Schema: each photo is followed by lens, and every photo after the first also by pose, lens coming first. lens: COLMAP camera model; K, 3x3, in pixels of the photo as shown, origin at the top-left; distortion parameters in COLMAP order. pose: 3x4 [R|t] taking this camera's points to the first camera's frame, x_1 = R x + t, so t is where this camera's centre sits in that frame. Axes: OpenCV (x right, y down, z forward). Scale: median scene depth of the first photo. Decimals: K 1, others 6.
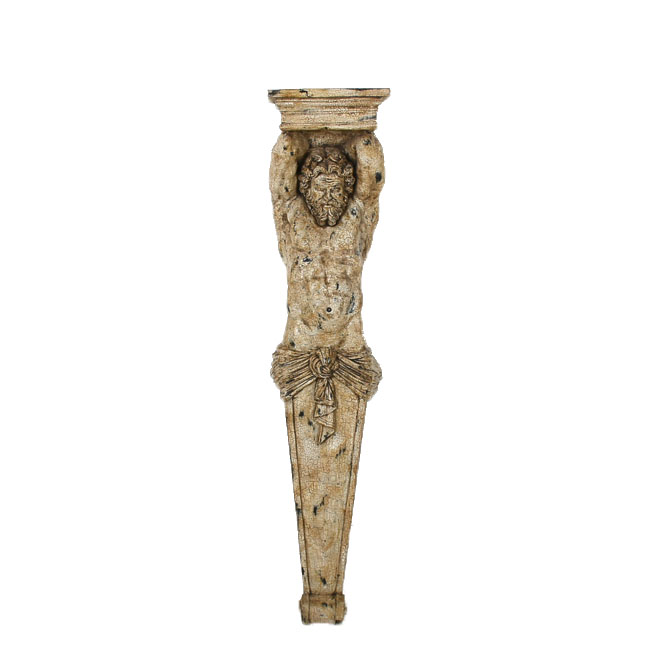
lens RADIAL K [[2014.7, 0, 333.5], [0, 2014.7, 333.5], [0, 0, 1]] dist [0.011825, 0.304527]
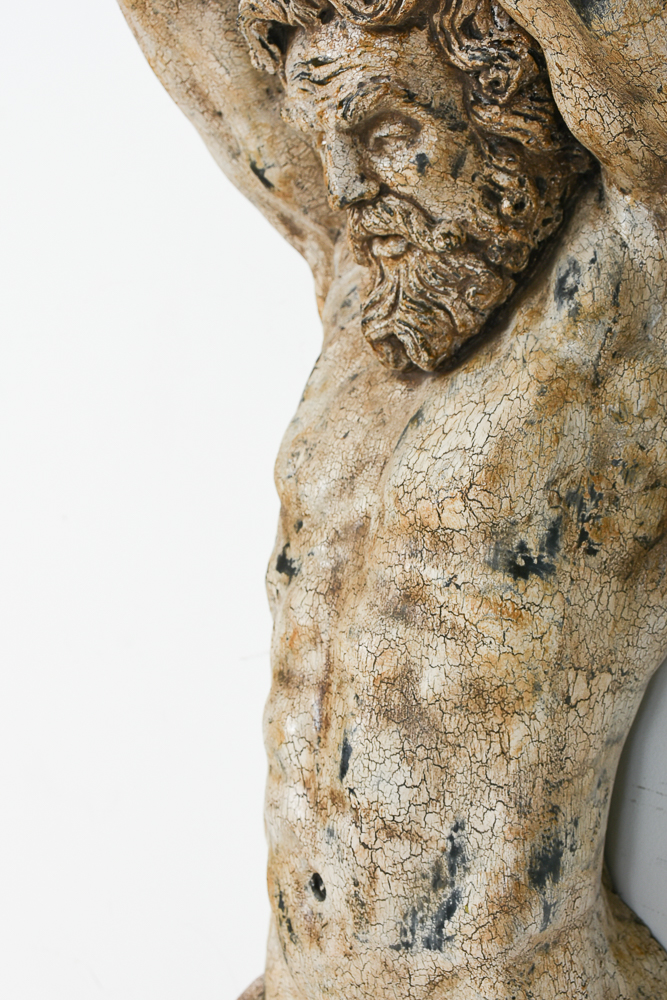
lens RADIAL K [[1267.7, 0, 333.5], [0, 1267.7, 500.0], [0, 0, 1]] dist [-0.003501, 0.041363]
pose [[0.551865, 0.083482, -0.829745, 0.080118], [-0.073048, 0.995991, 0.051624, -0.047868], [0.830728, 0.032122, 0.555751, 0.937335]]
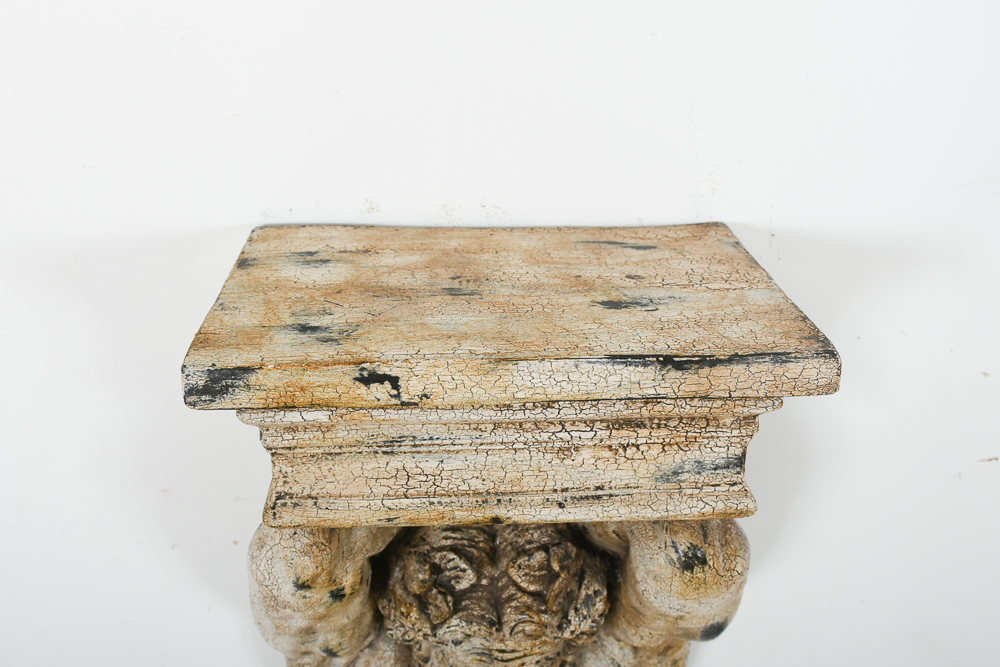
lens RADIAL K [[1267.7, 0, 500.0], [0, 1267.7, 333.5], [0, 0, 1]] dist [-0.003501, 0.041363]
pose [[0.999850, 0.003279, 0.016987, -0.005410], [-0.007817, 0.961545, 0.274537, -0.150562], [-0.015434, -0.274629, 0.961427, 0.858606]]
